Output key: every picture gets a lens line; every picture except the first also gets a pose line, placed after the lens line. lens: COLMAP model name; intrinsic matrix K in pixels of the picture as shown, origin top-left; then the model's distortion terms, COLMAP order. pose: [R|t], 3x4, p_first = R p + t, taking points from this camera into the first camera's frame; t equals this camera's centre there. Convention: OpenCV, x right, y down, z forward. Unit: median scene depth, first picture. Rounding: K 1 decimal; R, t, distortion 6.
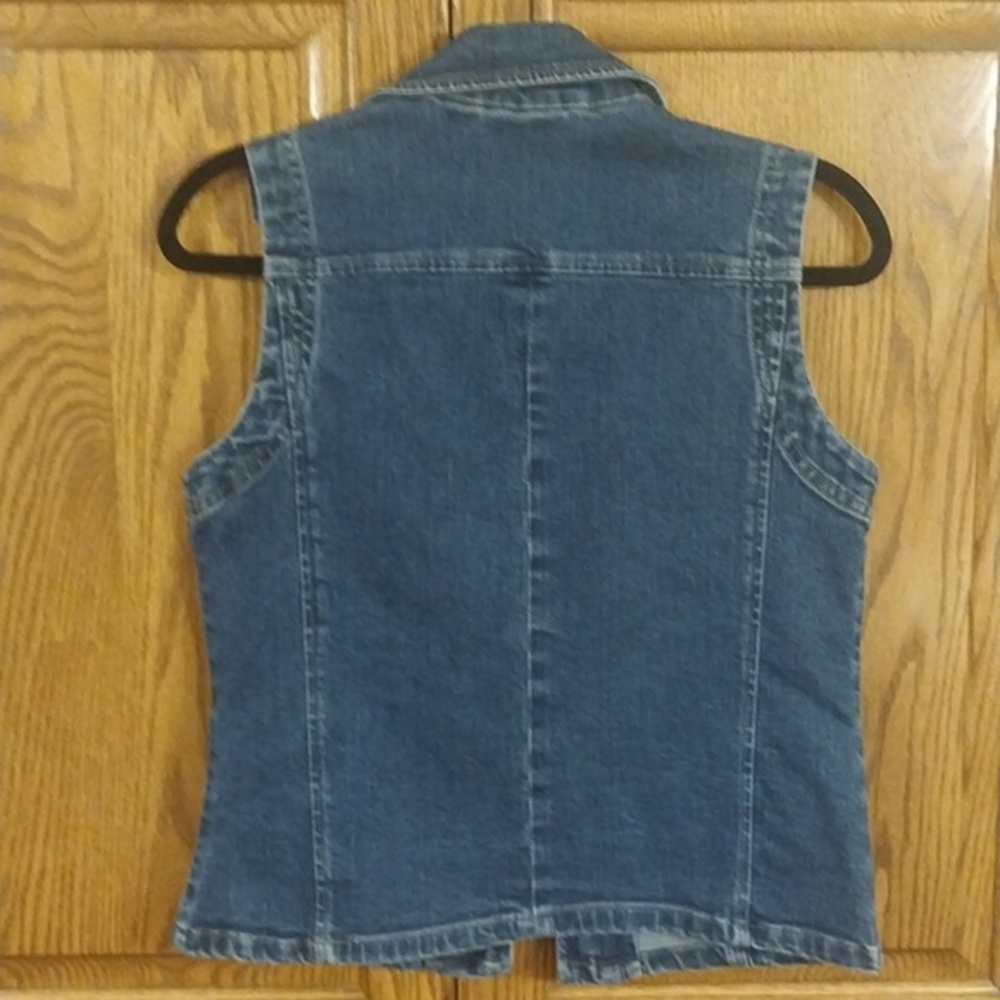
lens RADIAL K [[1654.5, 0, 490.5], [0, 1654.5, 497.7], [0, 0, 1]] dist [0.168586, 0.000000]
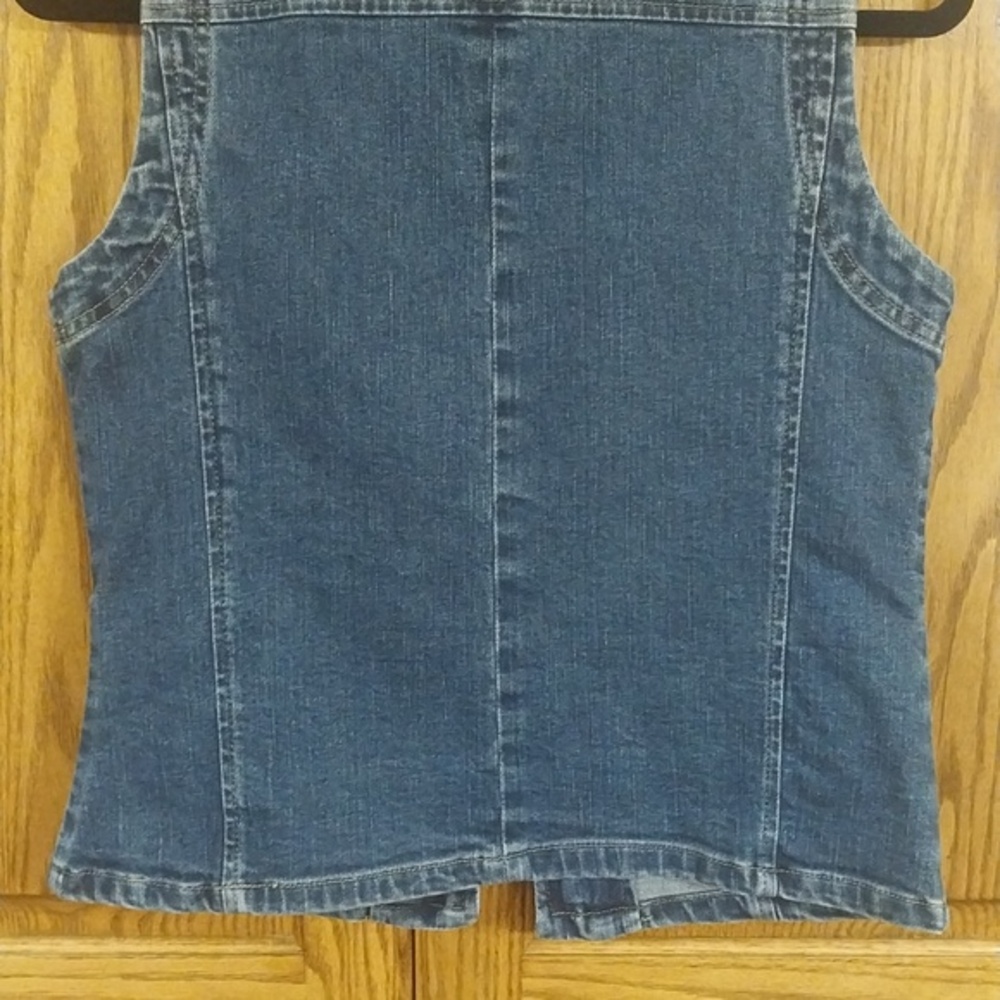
lens RADIAL K [[1654.5, 0, 490.6], [0, 1654.5, 482.5], [0, 0, 1]] dist [0.168586, 0.000000]
pose [[0.999400, 0.003954, -0.034406, 0.048222], [-0.002494, 0.999099, 0.042378, 0.041834], [0.034543, -0.042266, 0.998509, 0.226595]]
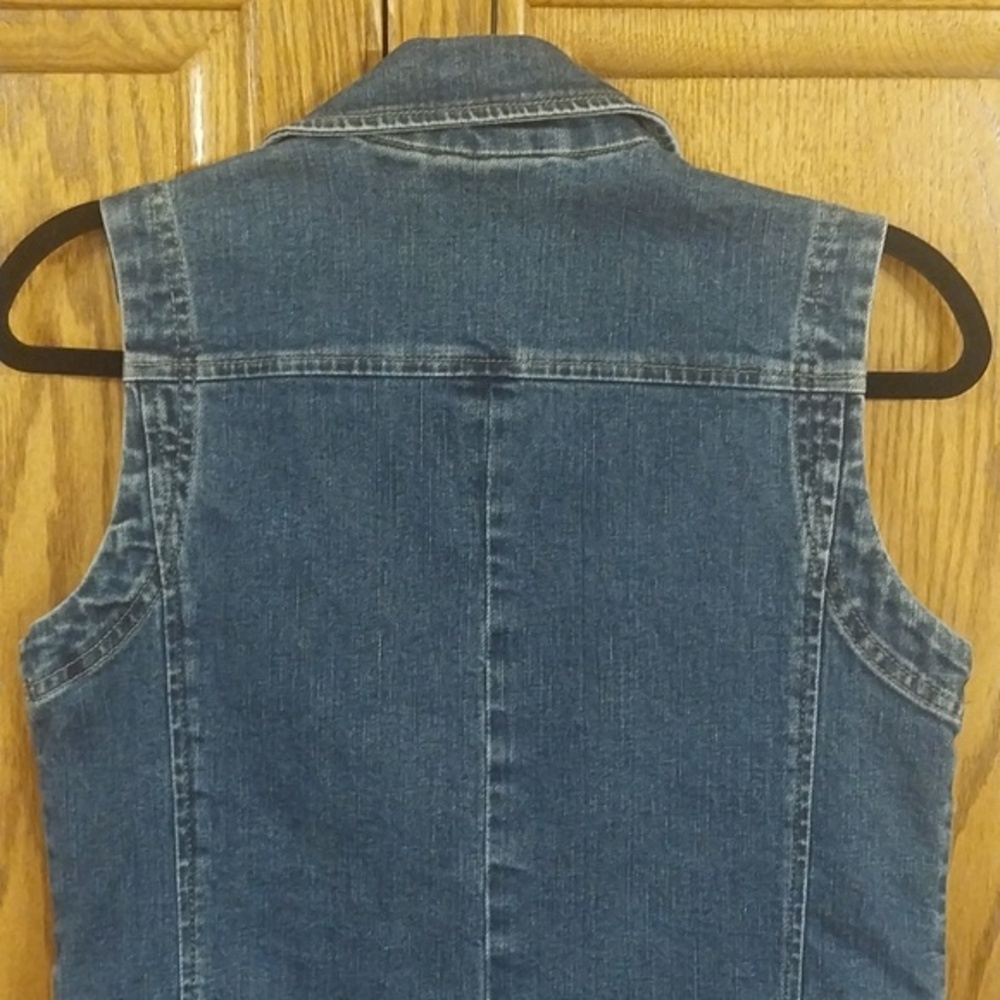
lens RADIAL K [[1654.5, 0, 491.7], [0, 1654.5, 500.6], [0, 0, 1]] dist [0.168586, 0.000000]
pose [[0.999431, 0.011151, -0.031826, 0.047080], [-0.011721, 0.999773, -0.017781, -0.066700], [0.031621, 0.018144, 0.999335, 0.267091]]
